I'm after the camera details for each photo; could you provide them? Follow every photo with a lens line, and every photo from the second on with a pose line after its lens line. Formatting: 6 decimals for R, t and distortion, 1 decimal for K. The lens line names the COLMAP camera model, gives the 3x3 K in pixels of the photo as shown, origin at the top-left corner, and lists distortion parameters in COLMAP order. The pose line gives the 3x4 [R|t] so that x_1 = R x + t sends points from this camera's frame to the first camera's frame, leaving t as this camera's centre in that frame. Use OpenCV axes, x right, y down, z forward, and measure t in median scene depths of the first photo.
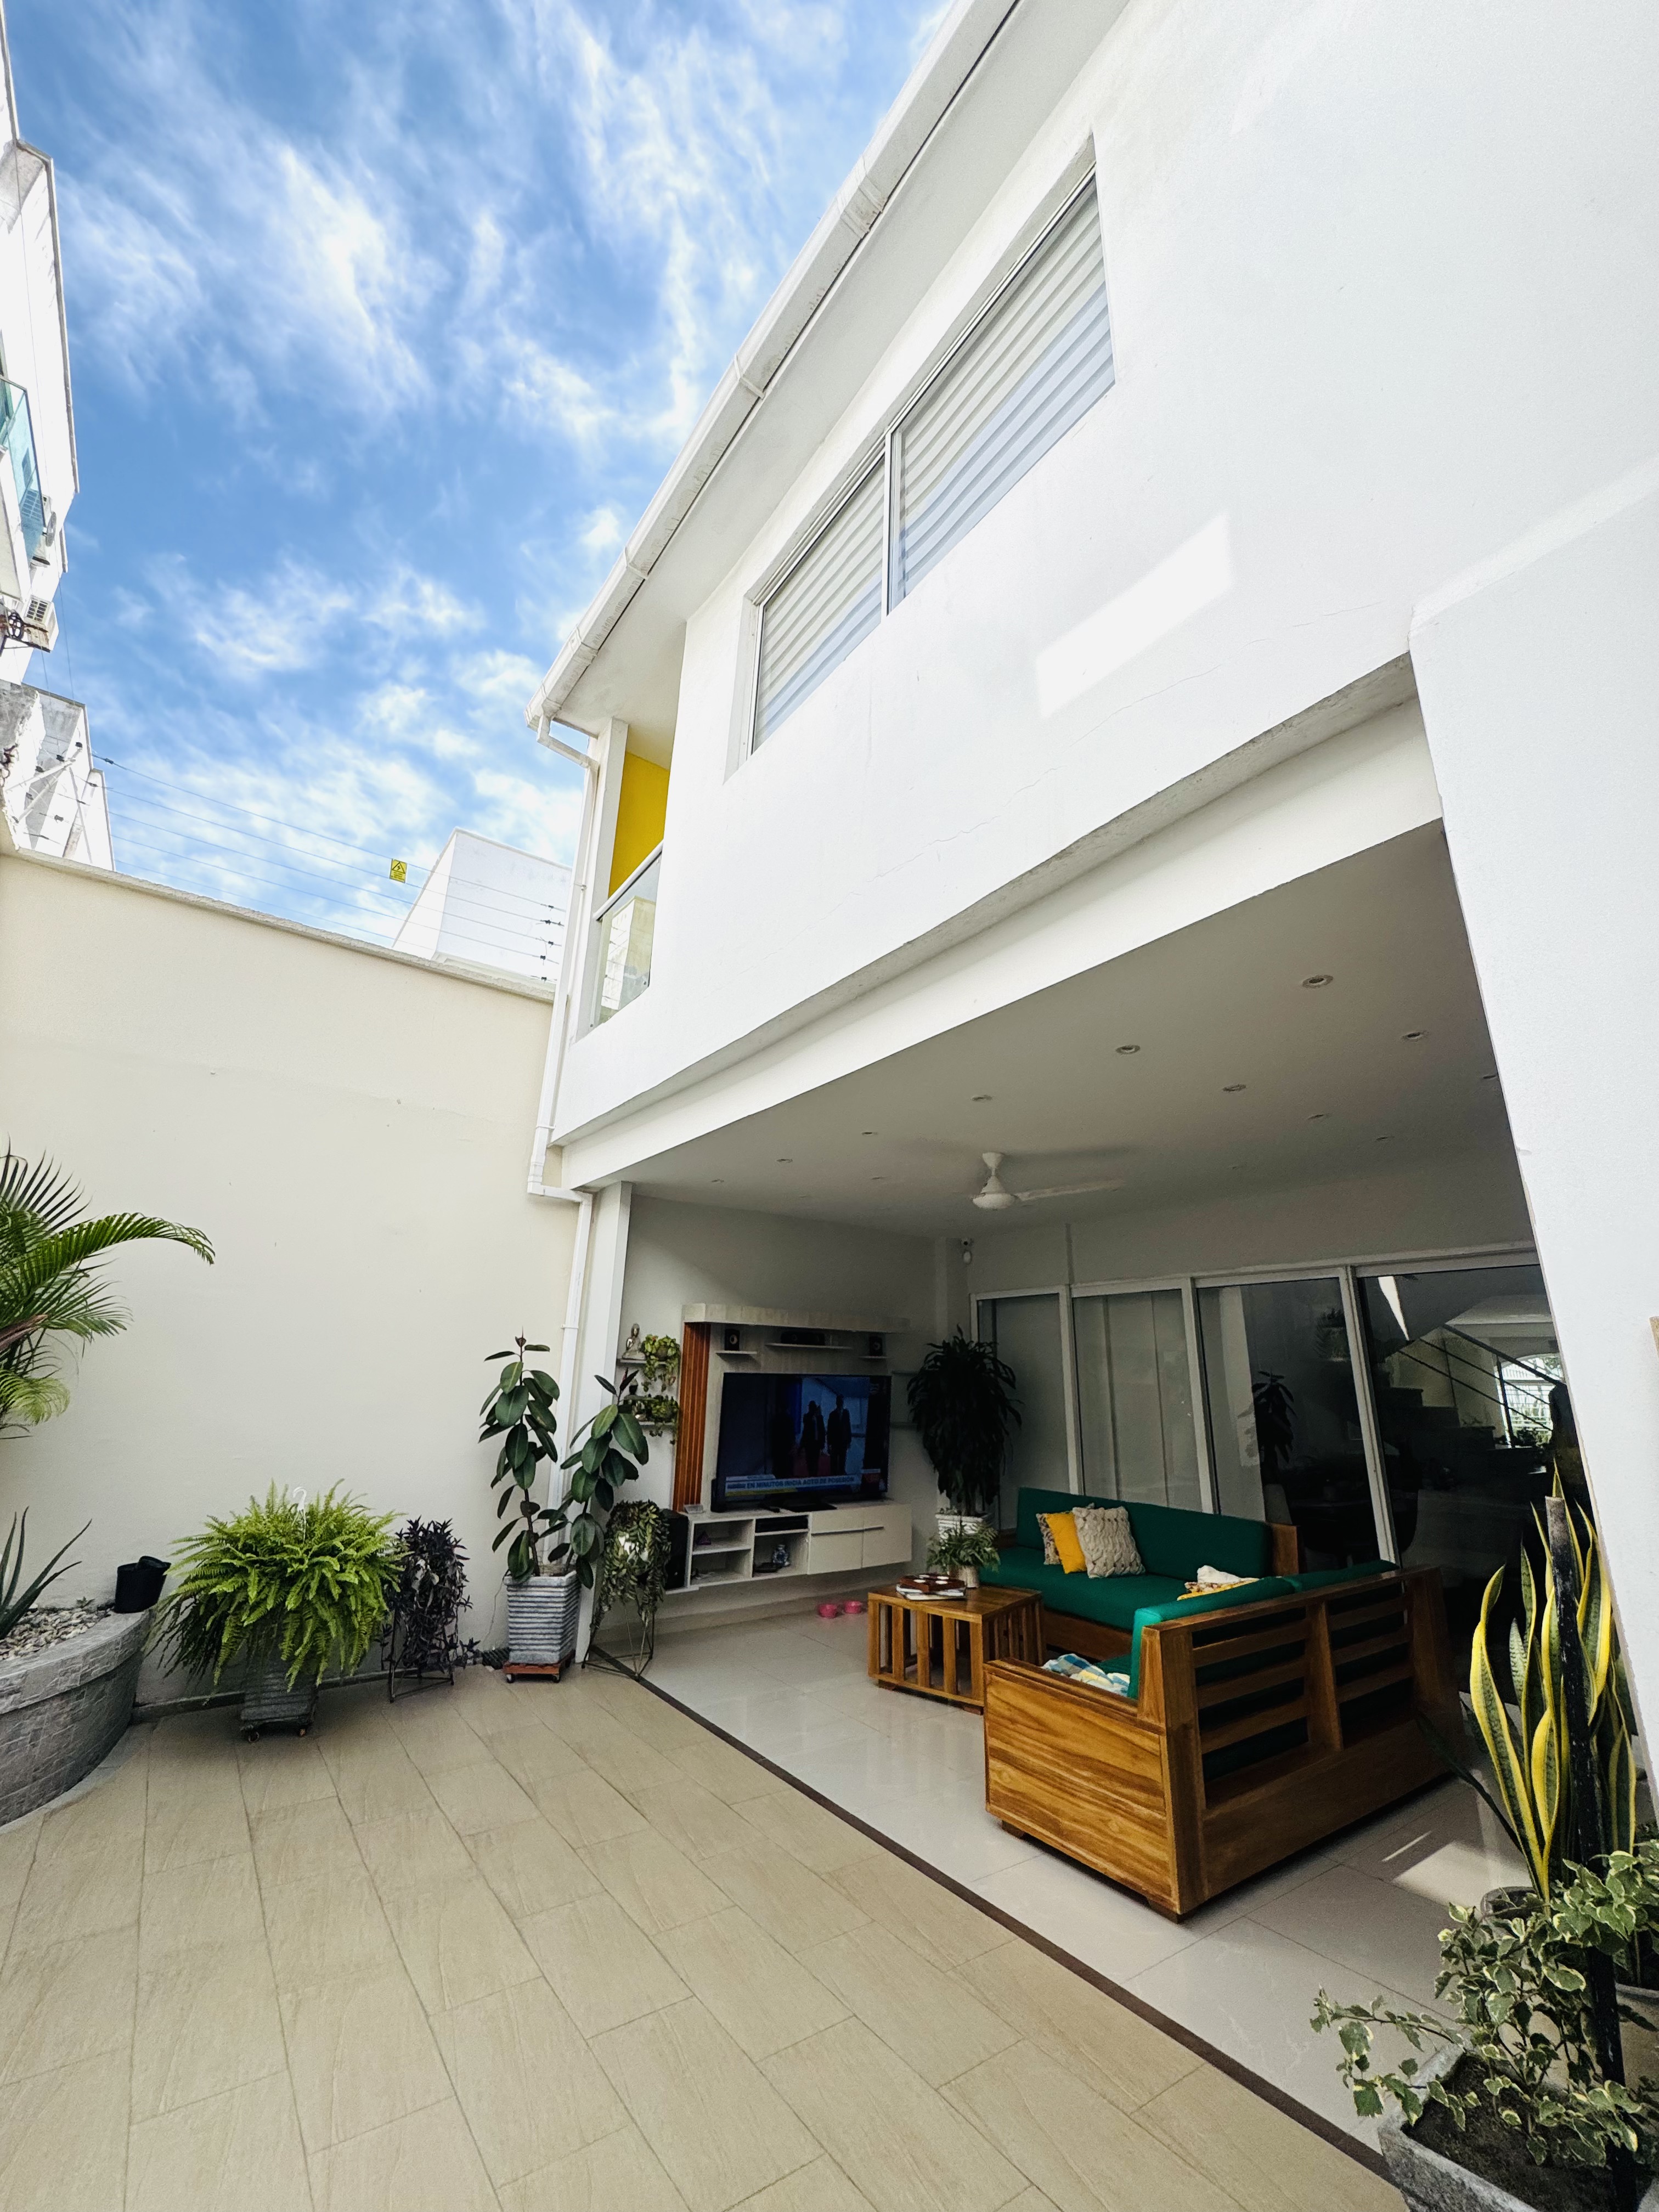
lens RADIAL K [[881.0, 0, 831.8], [0, 881.0, 1108.2], [0, 0, 1]] dist [-0.008619, 0.000830]
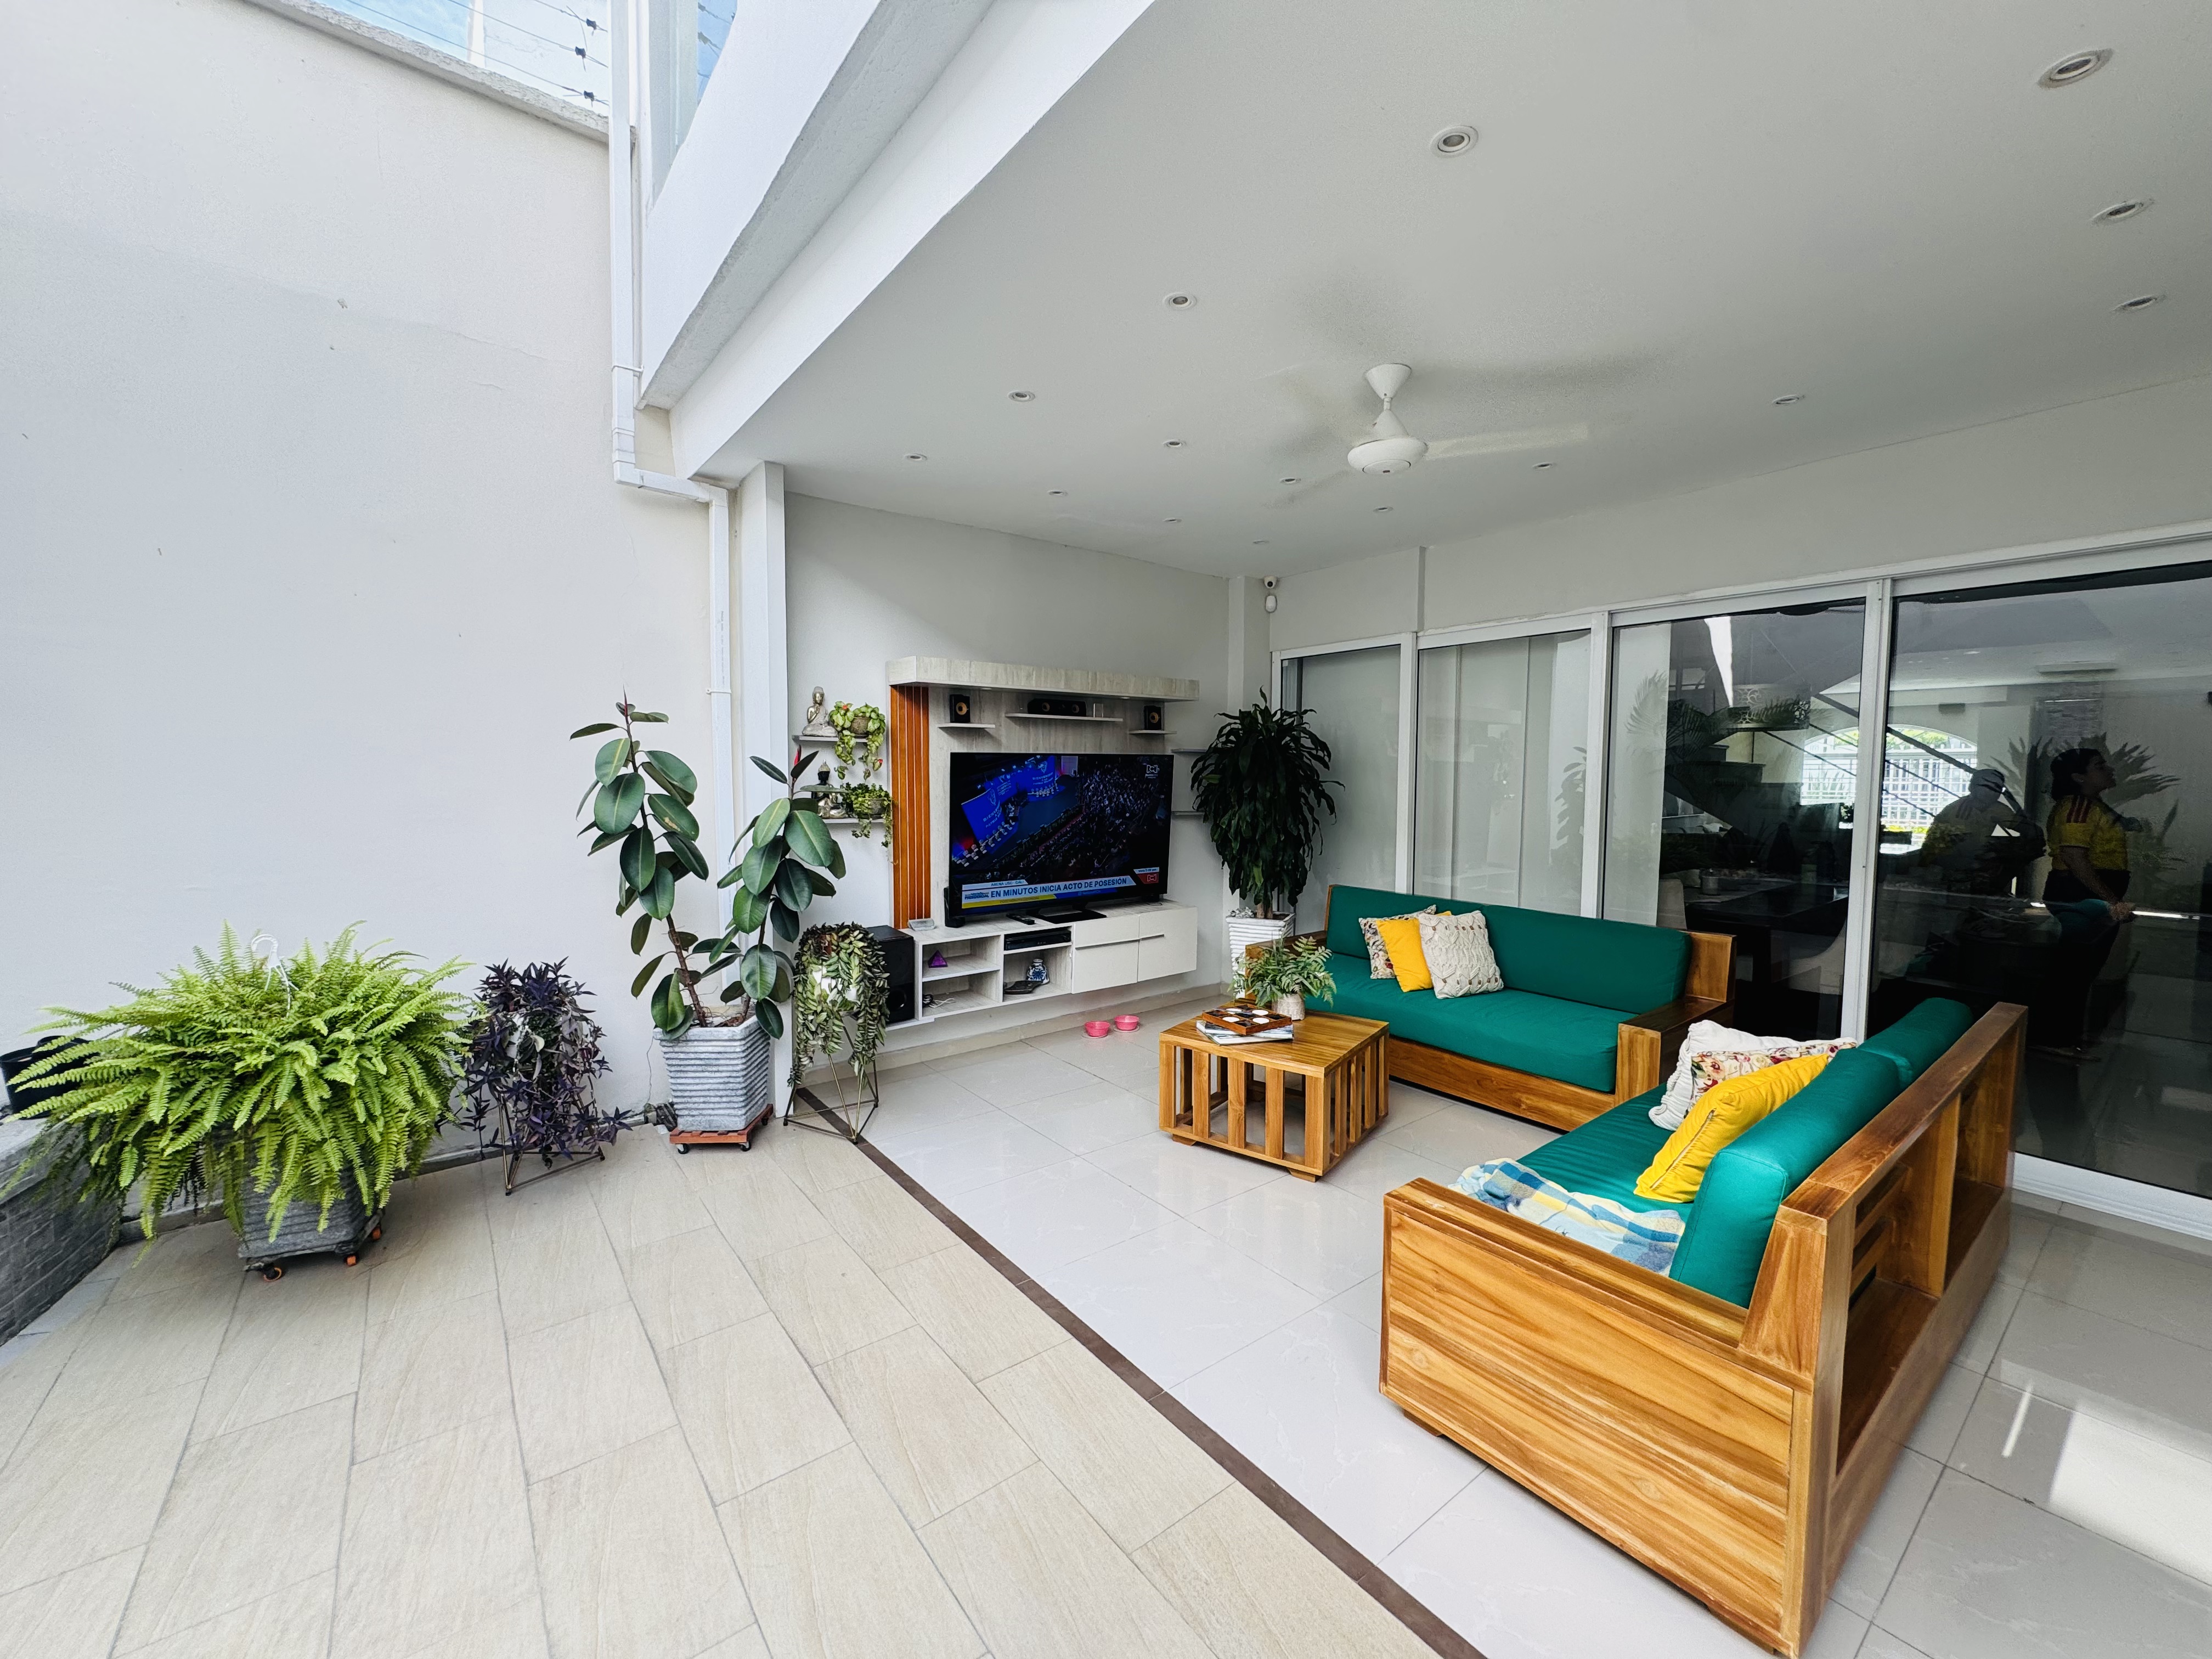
lens RADIAL K [[881.0, 0, 1107.6], [0, 881.0, 828.1], [0, 0, 1]] dist [-0.008619, 0.000830]
pose [[0.999242, -0.019719, 0.033578, -0.022904], [0.006381, 0.933567, 0.358345, 0.121576], [-0.038413, -0.357859, 0.932985, 0.361692]]
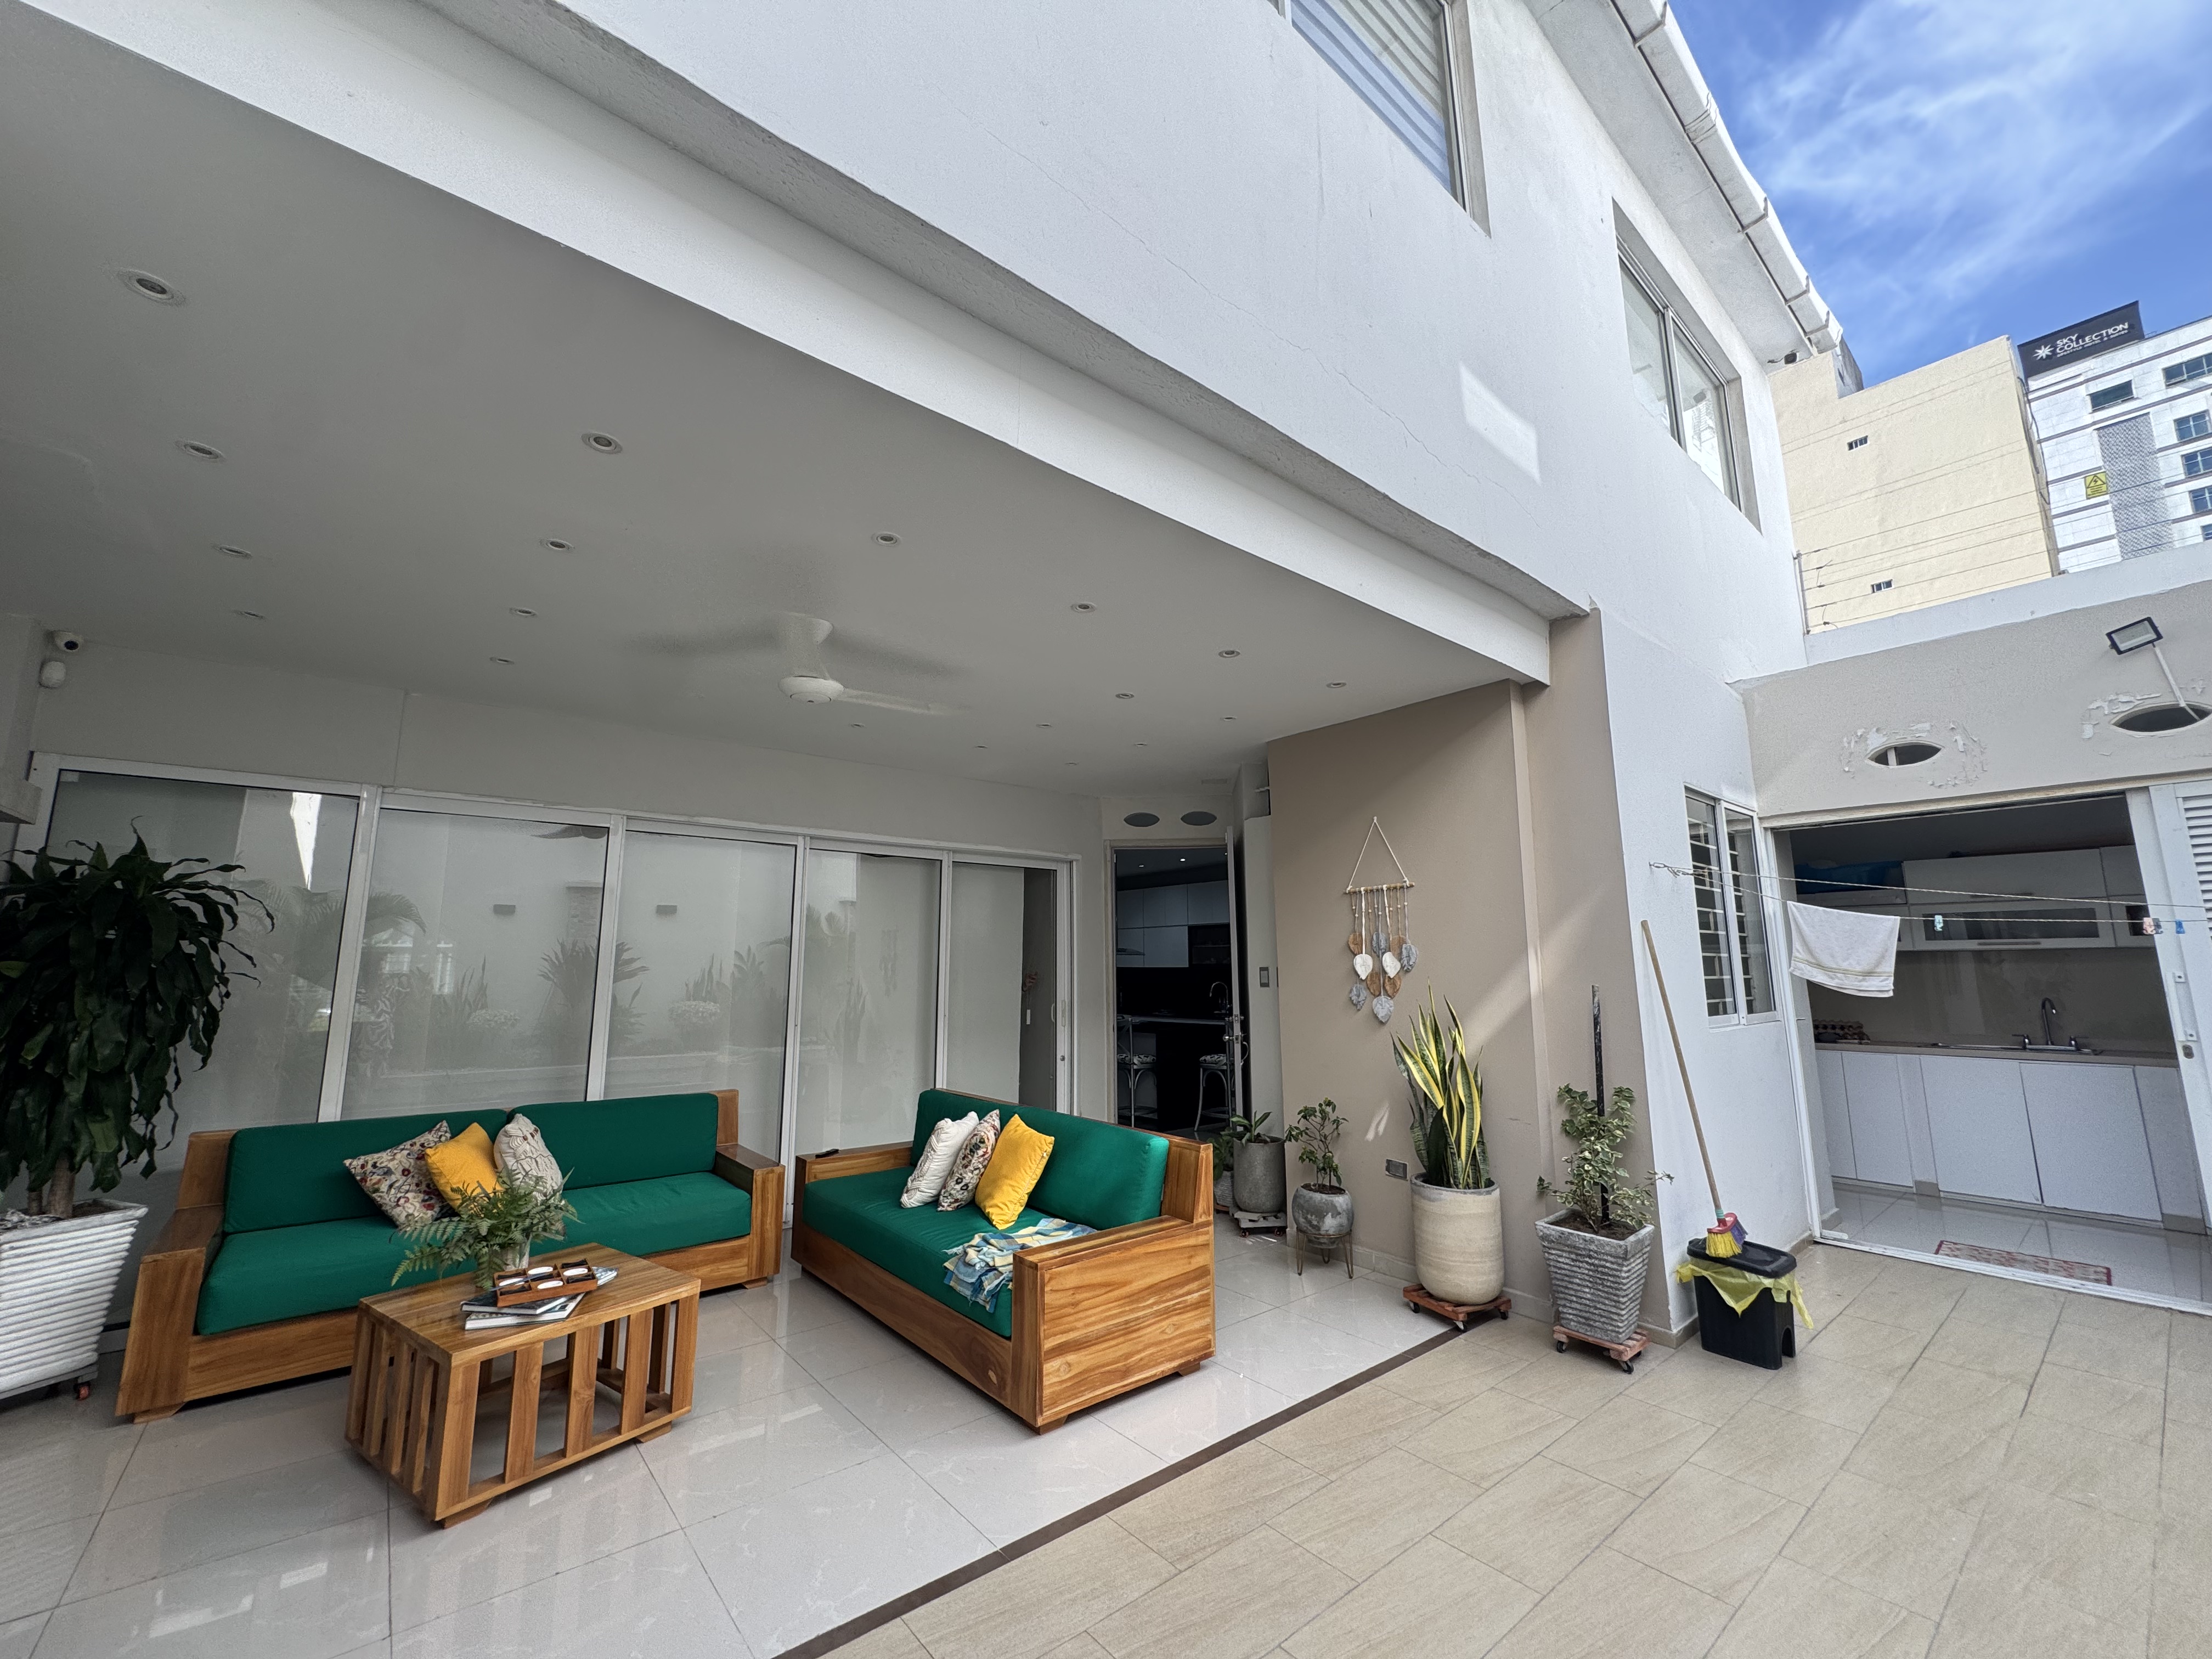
lens RADIAL K [[881.0, 0, 1098.9], [0, 881.0, 835.1], [0, 0, 1]] dist [-0.008619, 0.000830]
pose [[-0.061206, 0.133417, 0.989168, -0.479372], [-0.296405, 0.943891, -0.145651, 0.239062], [-0.953099, -0.302109, -0.018226, 0.732285]]
